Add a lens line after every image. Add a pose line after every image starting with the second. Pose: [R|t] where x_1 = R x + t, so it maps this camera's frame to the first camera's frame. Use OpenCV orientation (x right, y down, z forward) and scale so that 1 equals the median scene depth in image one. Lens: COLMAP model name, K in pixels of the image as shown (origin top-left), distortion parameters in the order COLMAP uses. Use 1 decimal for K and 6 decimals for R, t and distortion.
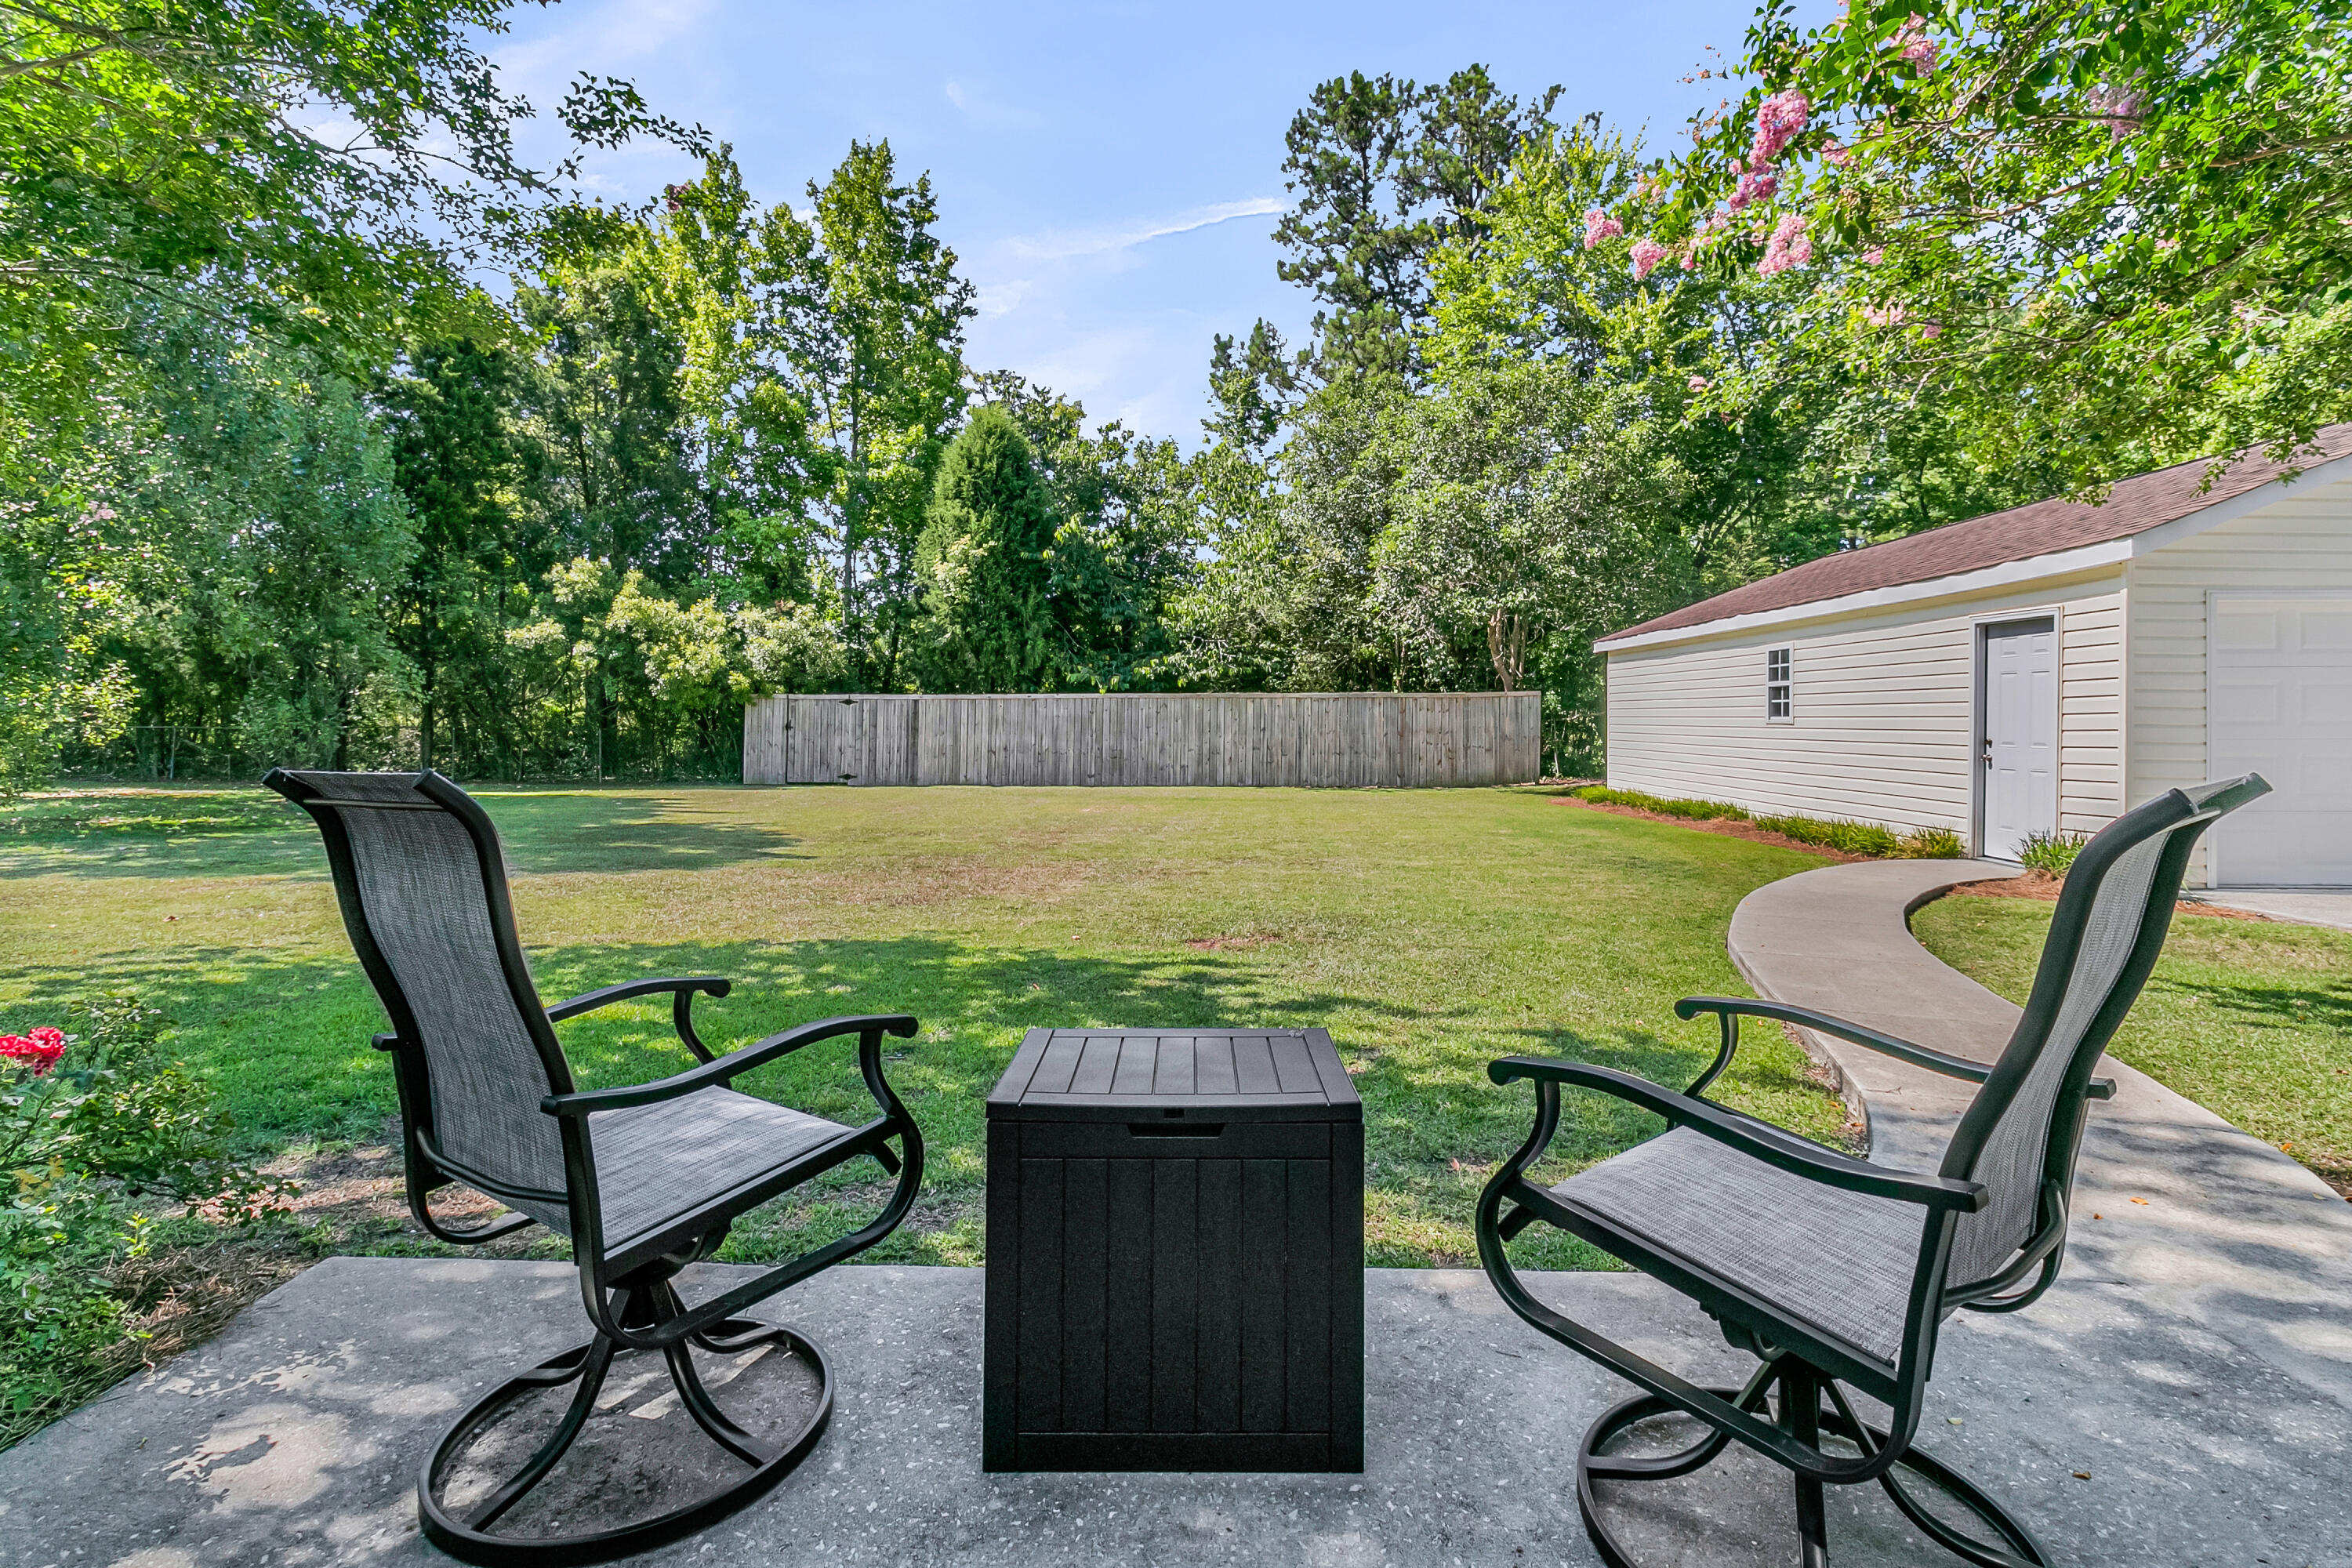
lens RADIAL K [[1093.3, 0, 1207.3], [0, 1093.3, 745.4], [0, 0, 1]] dist [-0.000708, 0.000417]
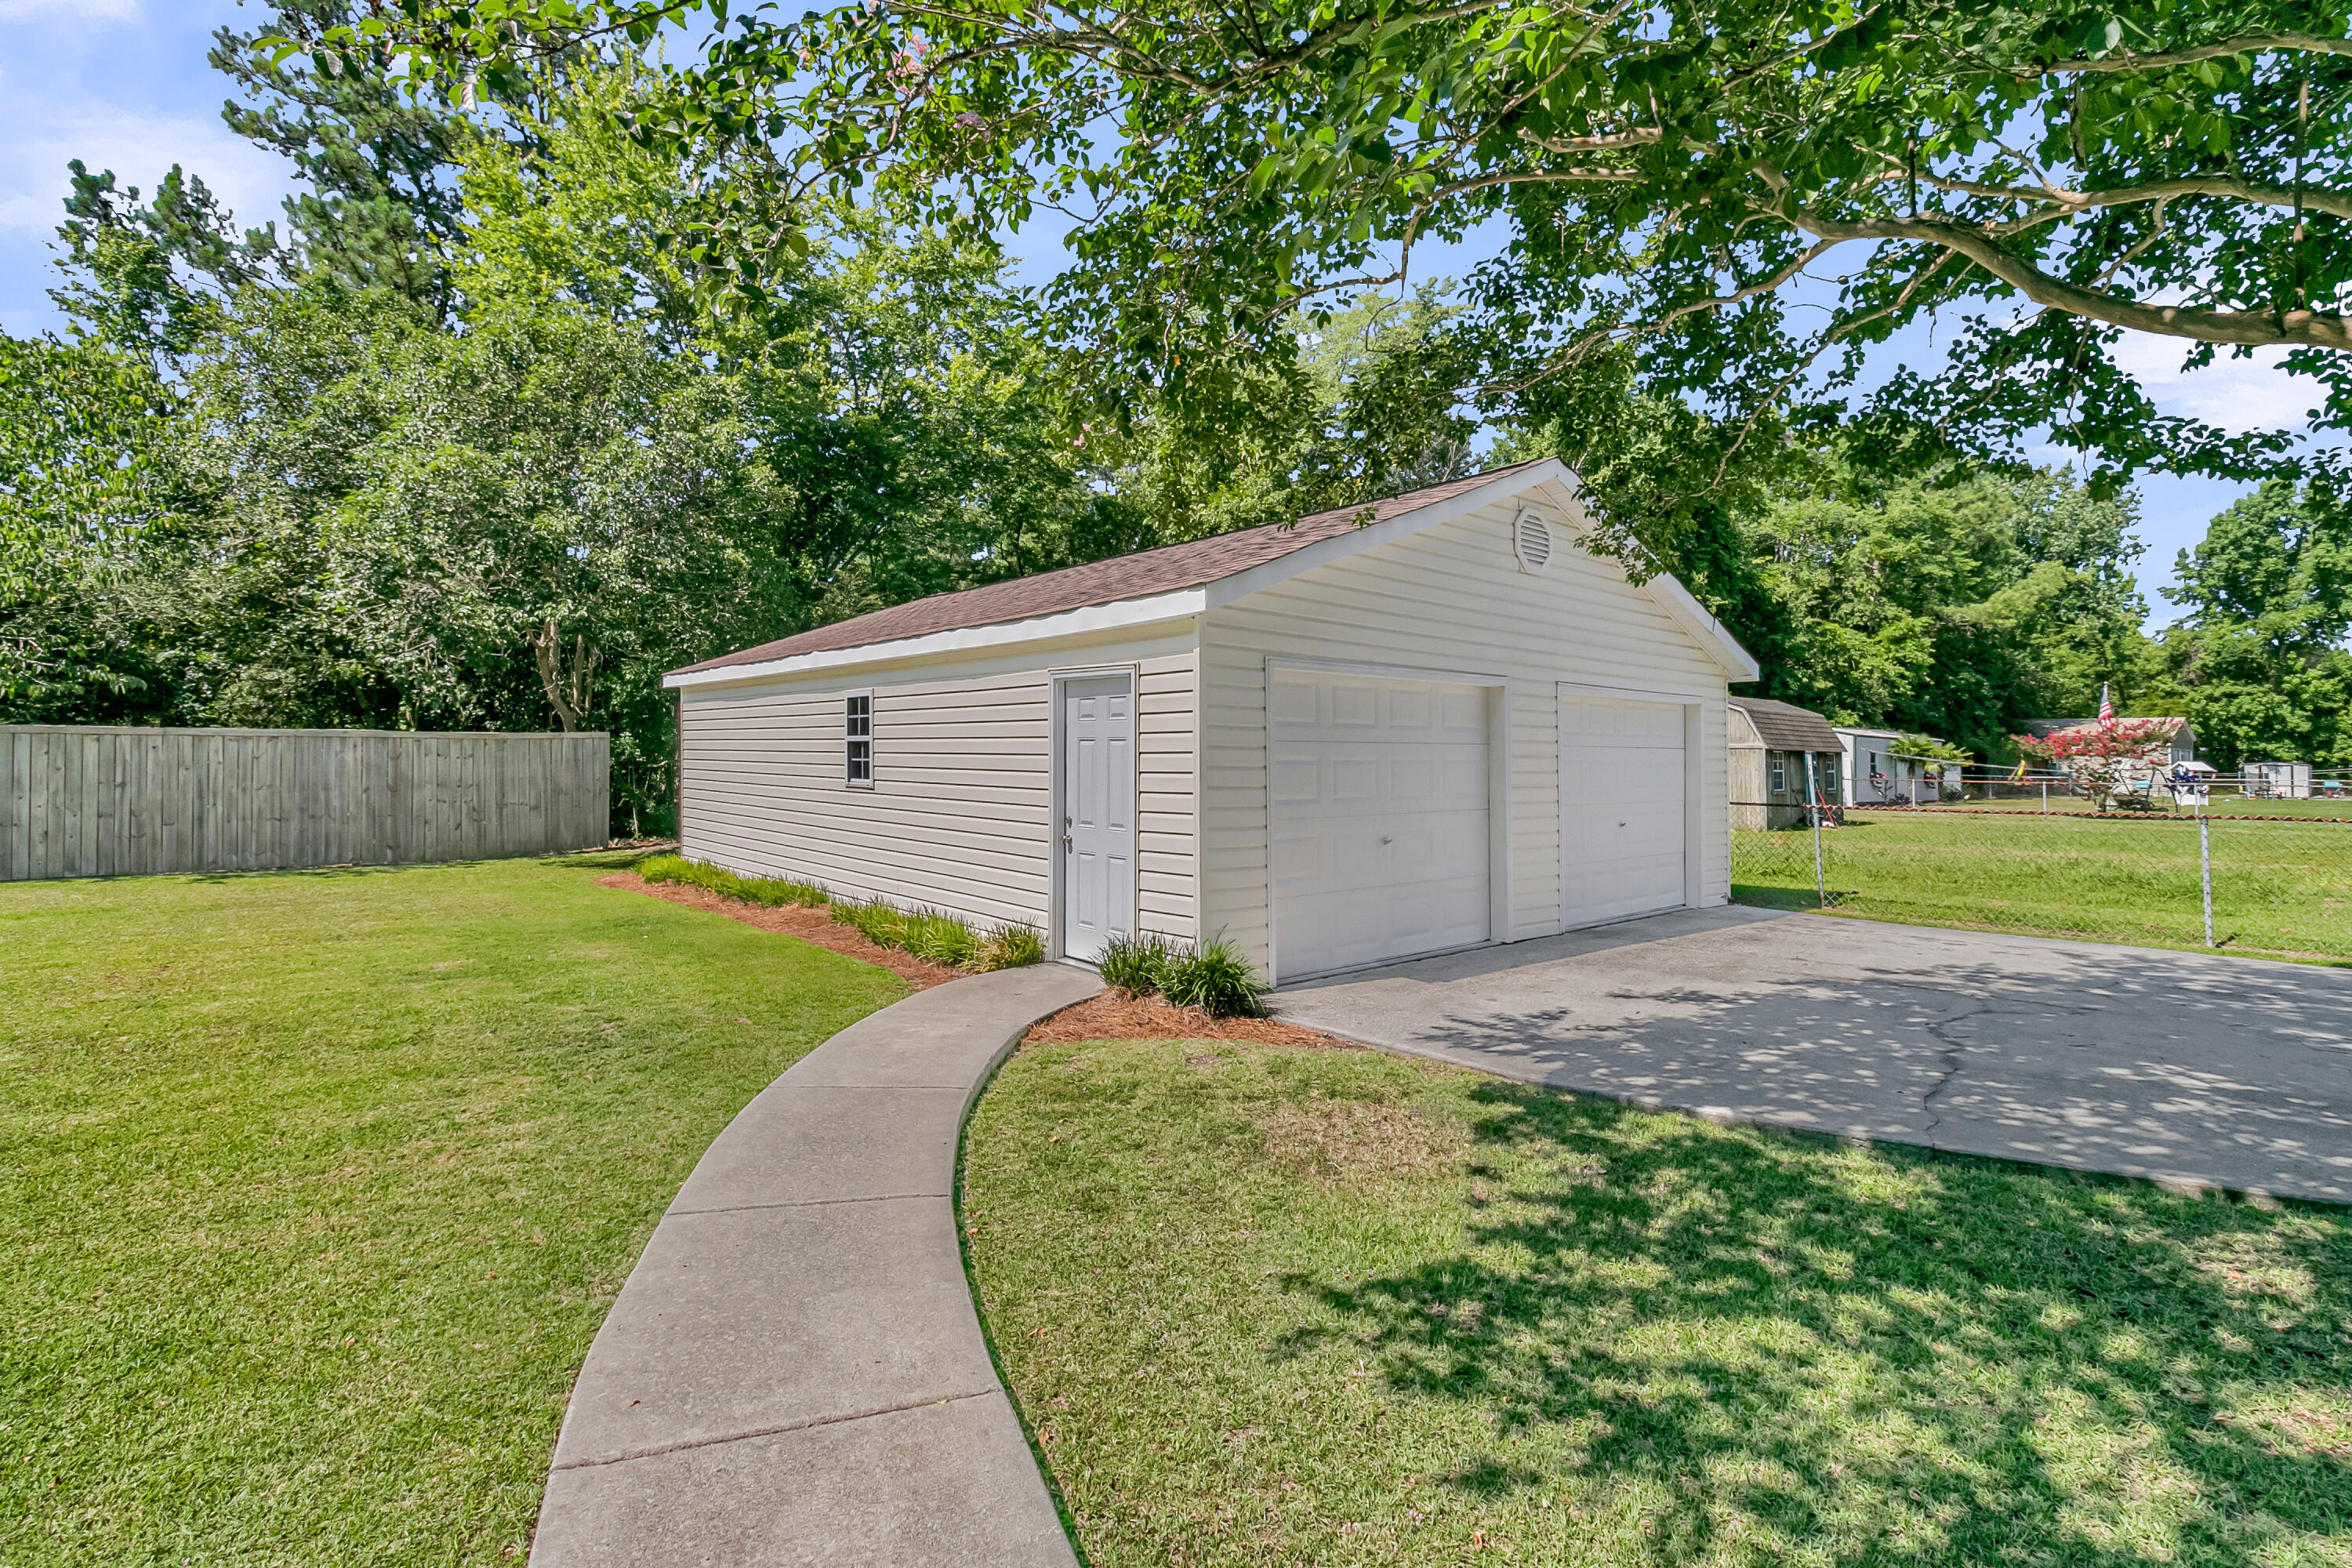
lens RADIAL K [[1093.3, 0, 1207.3], [0, 1093.3, 745.4], [0, 0, 1]] dist [-0.000708, 0.000417]
pose [[0.735638, 0.011801, 0.677273, 0.087382], [0.009561, 0.999568, -0.027802, -0.014117], [-0.677308, 0.026928, 0.735207, 0.120444]]
